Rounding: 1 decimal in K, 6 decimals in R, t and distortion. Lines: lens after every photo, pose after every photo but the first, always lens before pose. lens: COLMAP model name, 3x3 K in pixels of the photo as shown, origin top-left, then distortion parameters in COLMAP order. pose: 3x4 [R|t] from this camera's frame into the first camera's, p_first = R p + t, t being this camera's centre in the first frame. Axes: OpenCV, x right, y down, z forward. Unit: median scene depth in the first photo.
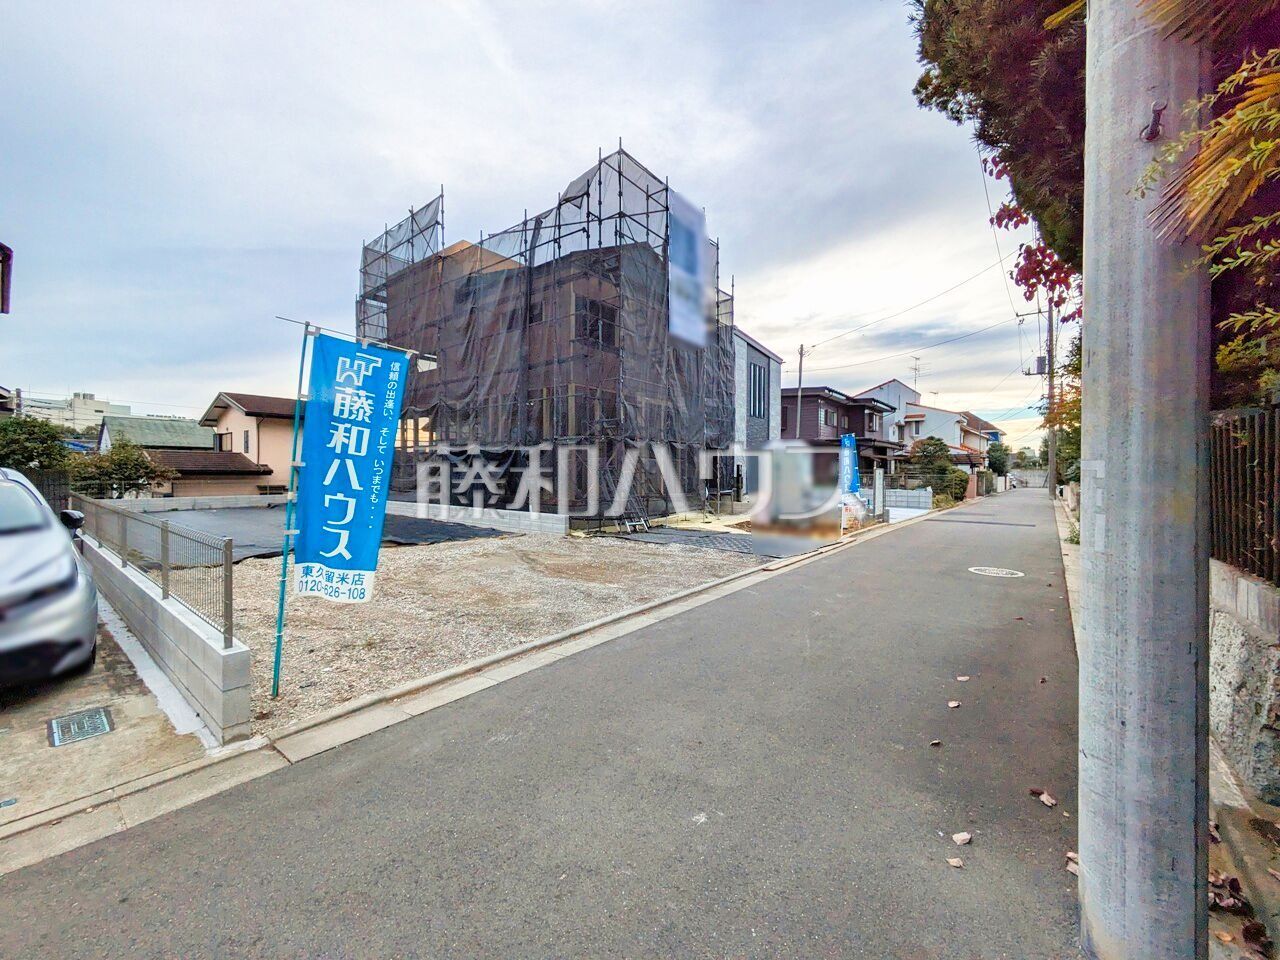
lens RADIAL K [[505.3, 0, 646.0], [0, 505.3, 476.0], [0, 0, 1]] dist [-0.001157, 0.000961]
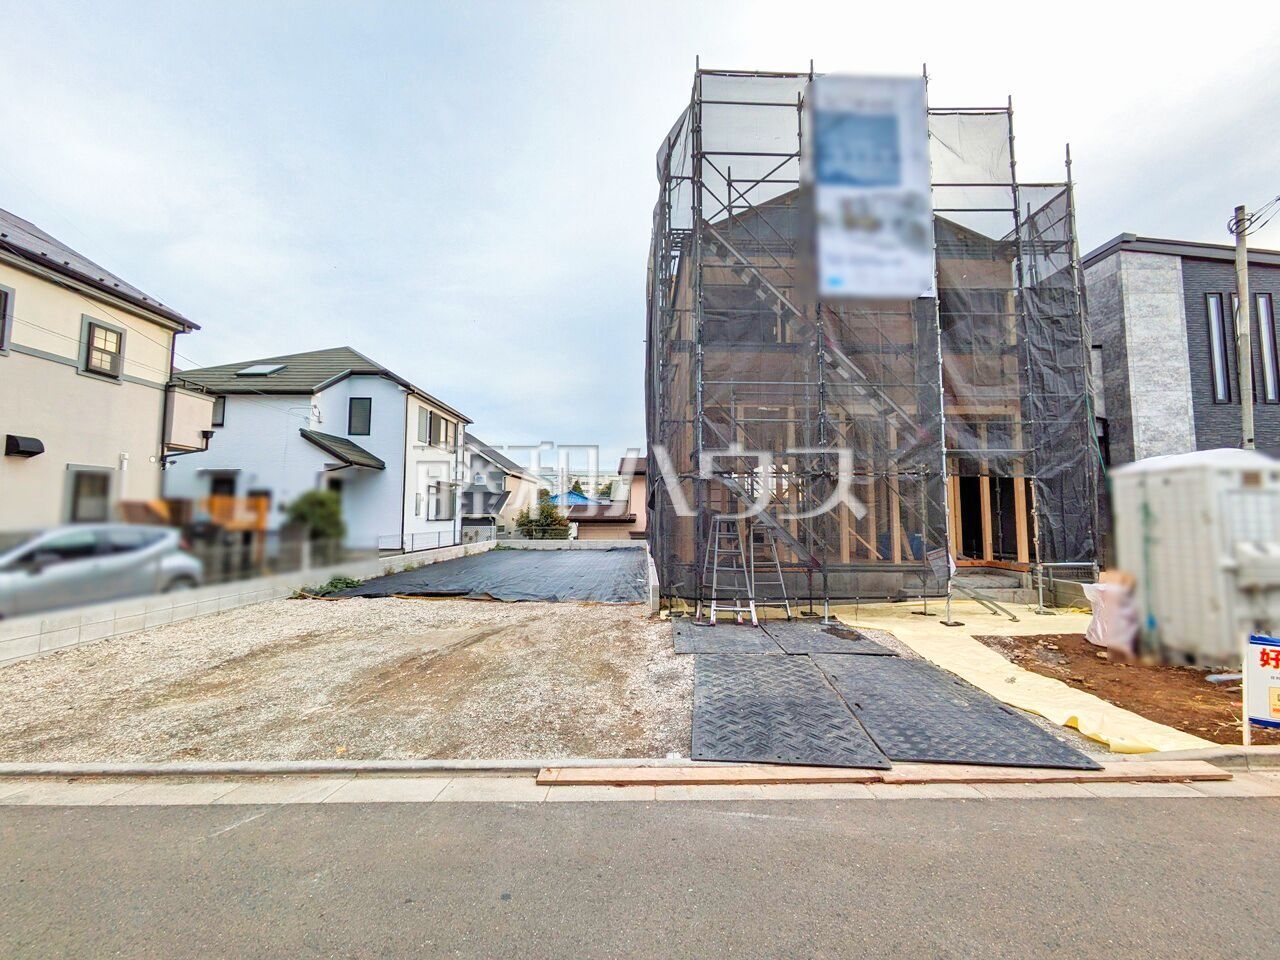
lens RADIAL K [[505.3, 0, 643.7], [0, 505.3, 477.5], [0, 0, 1]] dist [-0.001157, 0.000961]
pose [[0.624659, -0.064255, -0.778250, 0.353187], [-0.003491, 0.996369, -0.085066, -0.012592], [0.780890, 0.055854, 0.622167, 0.447104]]
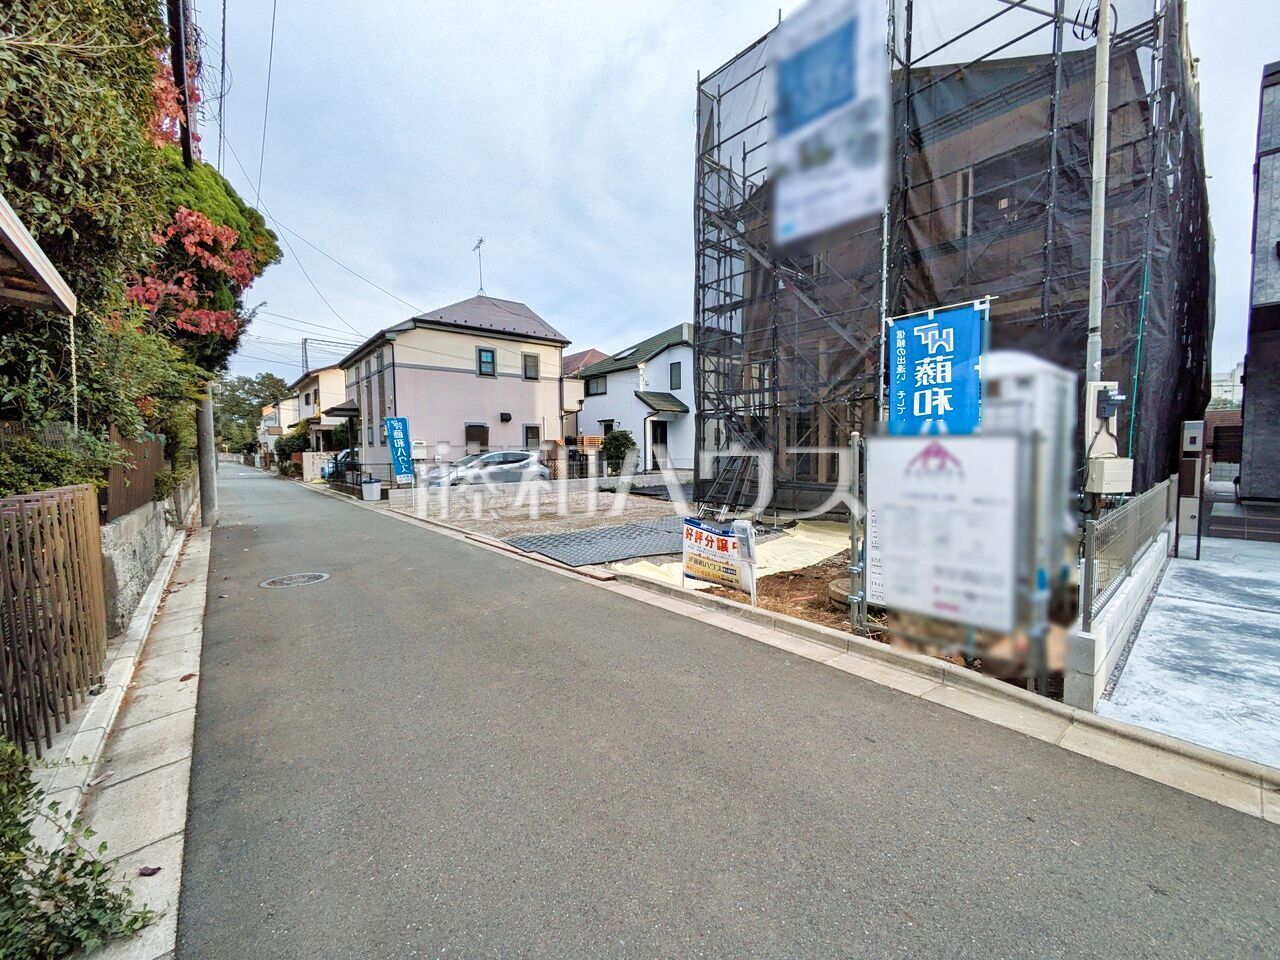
lens RADIAL K [[505.3, 0, 645.0], [0, 505.3, 478.5], [0, 0, 1]] dist [-0.001157, 0.000961]
pose [[-0.196203, 0.054292, -0.979059, 0.731989], [0.002725, 0.998492, 0.054824, -0.005937], [0.980560, 0.008089, -0.196055, 0.915120]]
